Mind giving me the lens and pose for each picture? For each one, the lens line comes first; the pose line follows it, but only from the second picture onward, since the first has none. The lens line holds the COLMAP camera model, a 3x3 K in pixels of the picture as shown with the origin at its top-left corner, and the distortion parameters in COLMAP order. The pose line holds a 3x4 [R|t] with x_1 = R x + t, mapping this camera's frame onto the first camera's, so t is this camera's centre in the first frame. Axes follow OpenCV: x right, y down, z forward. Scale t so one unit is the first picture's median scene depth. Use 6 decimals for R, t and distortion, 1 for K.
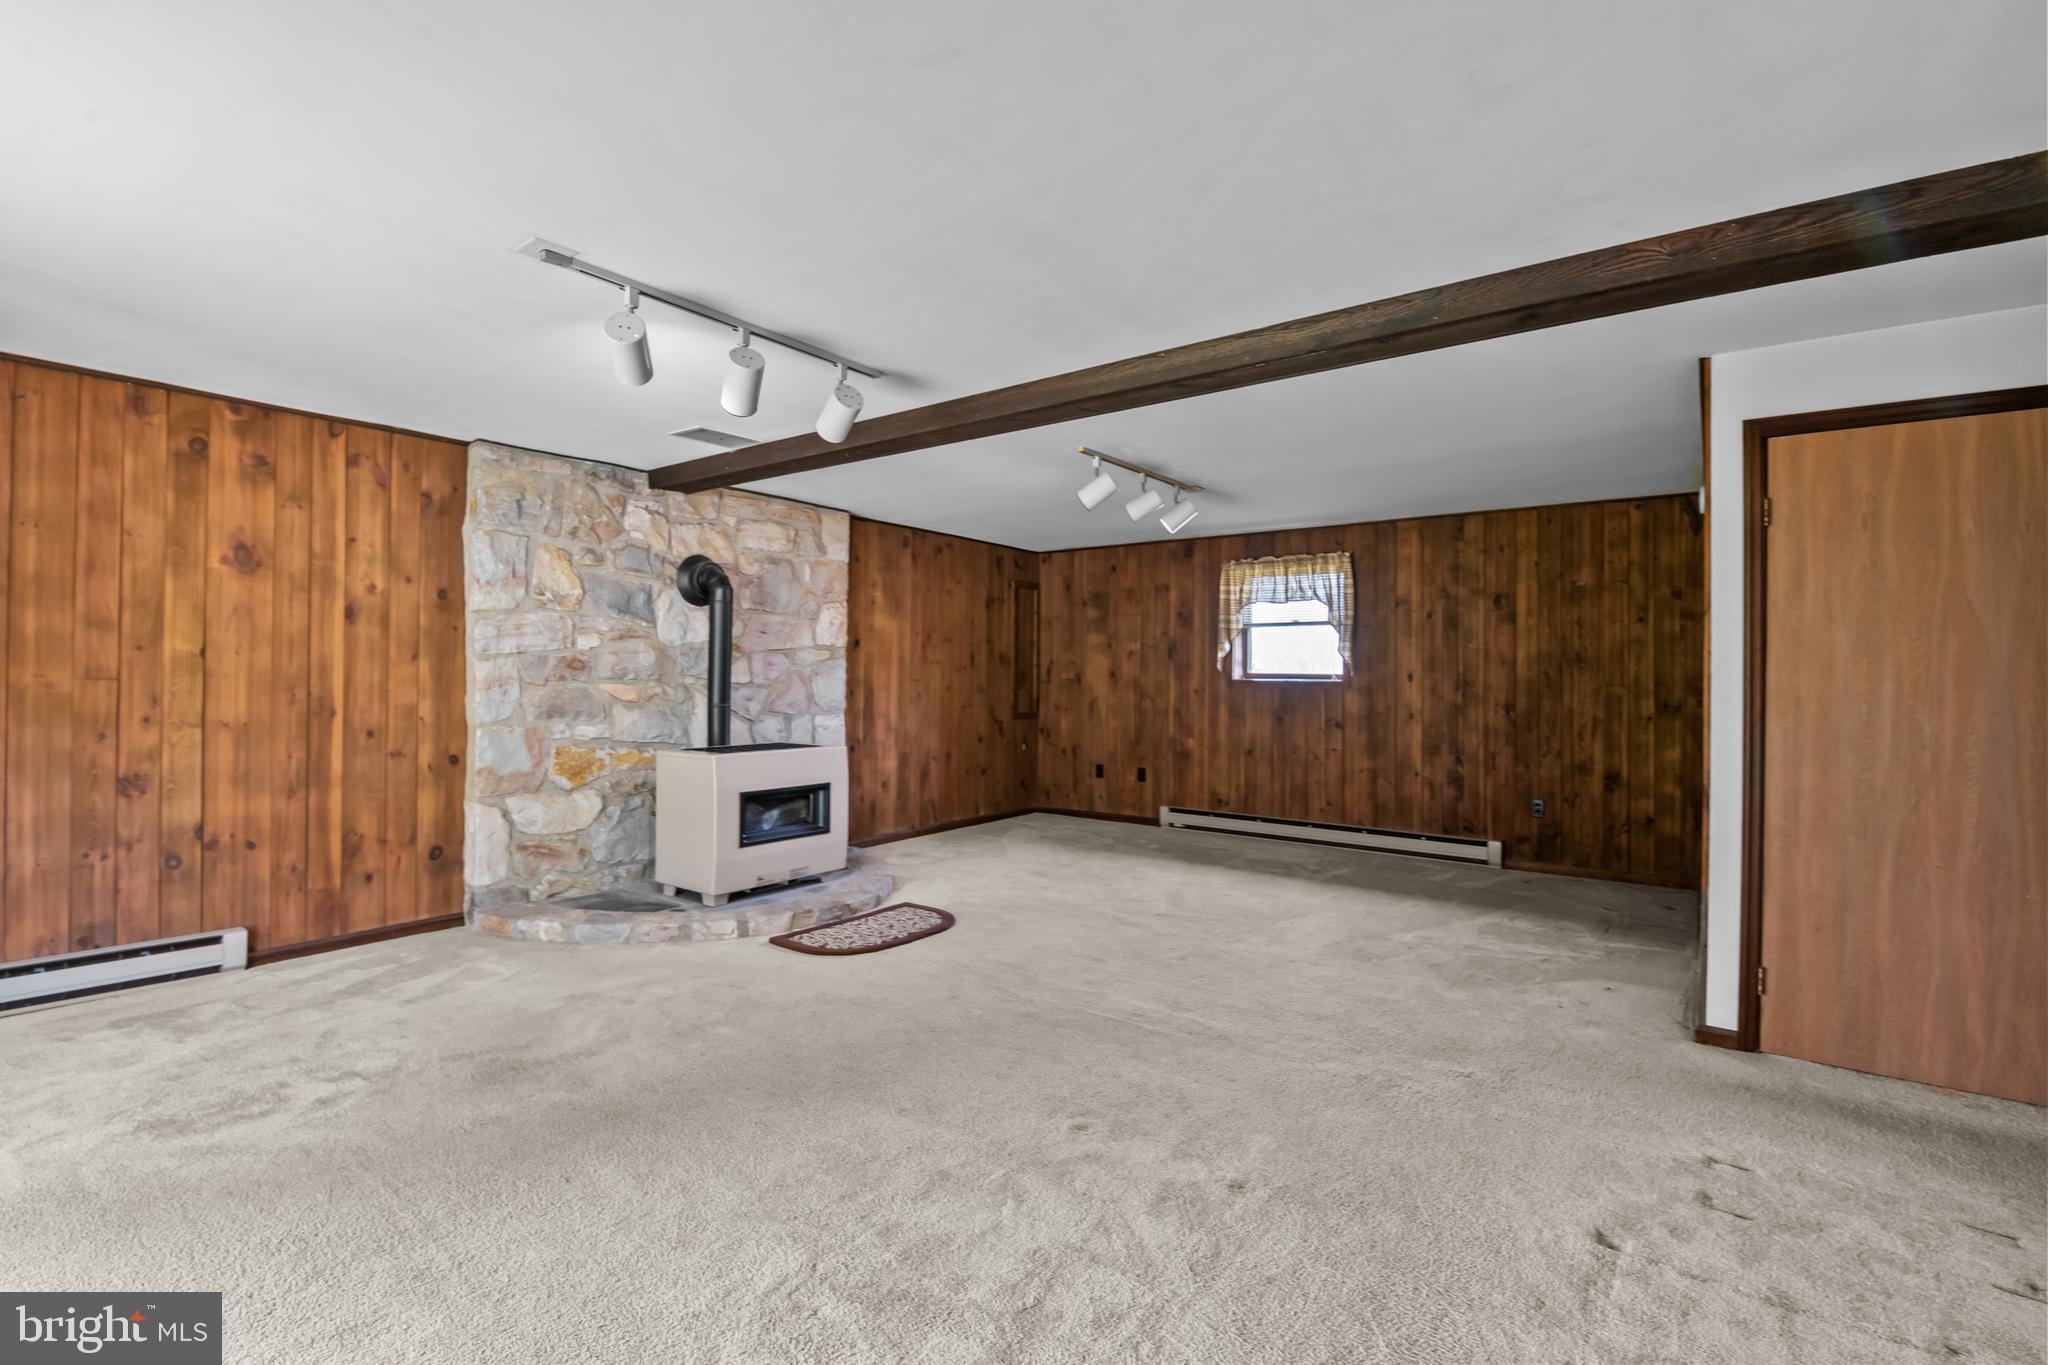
lens RADIAL K [[911.4, 0, 1012.9], [0, 911.4, 668.4], [0, 0, 1]] dist [-0.000042, -0.000099]
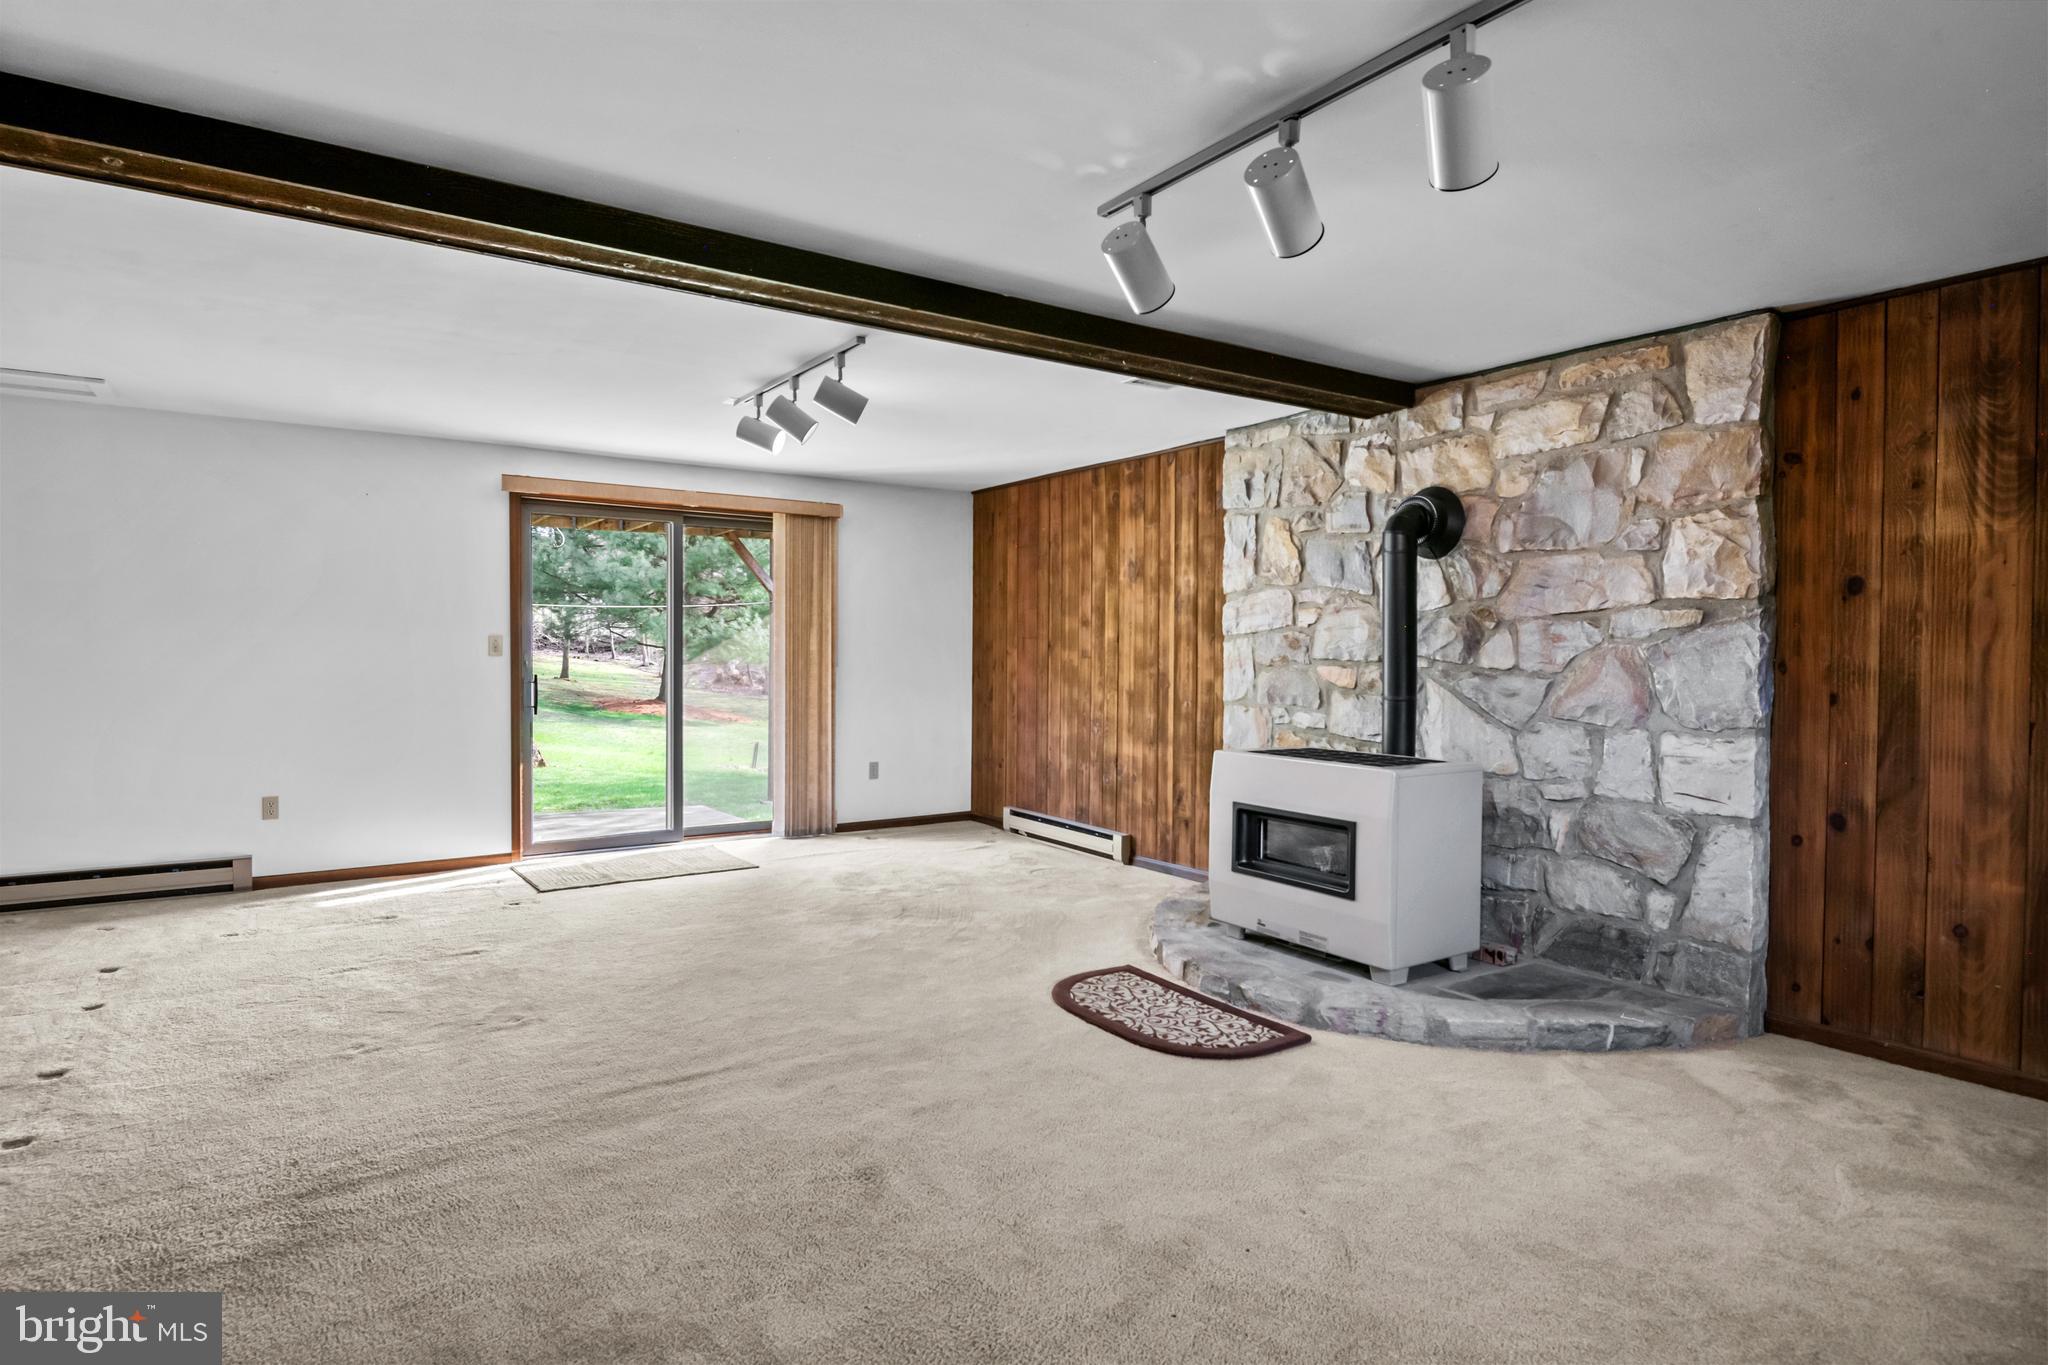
lens RADIAL K [[1105.2, 0, 1013.3], [0, 1105.2, 683.3], [0, 0, 1]] dist [0.005655, -0.007331]
pose [[-0.325013, 0.013331, -0.945615, 0.584217], [-0.007026, 0.999839, 0.016510, 0.016762], [0.945683, 0.012010, -0.324867, 0.984685]]
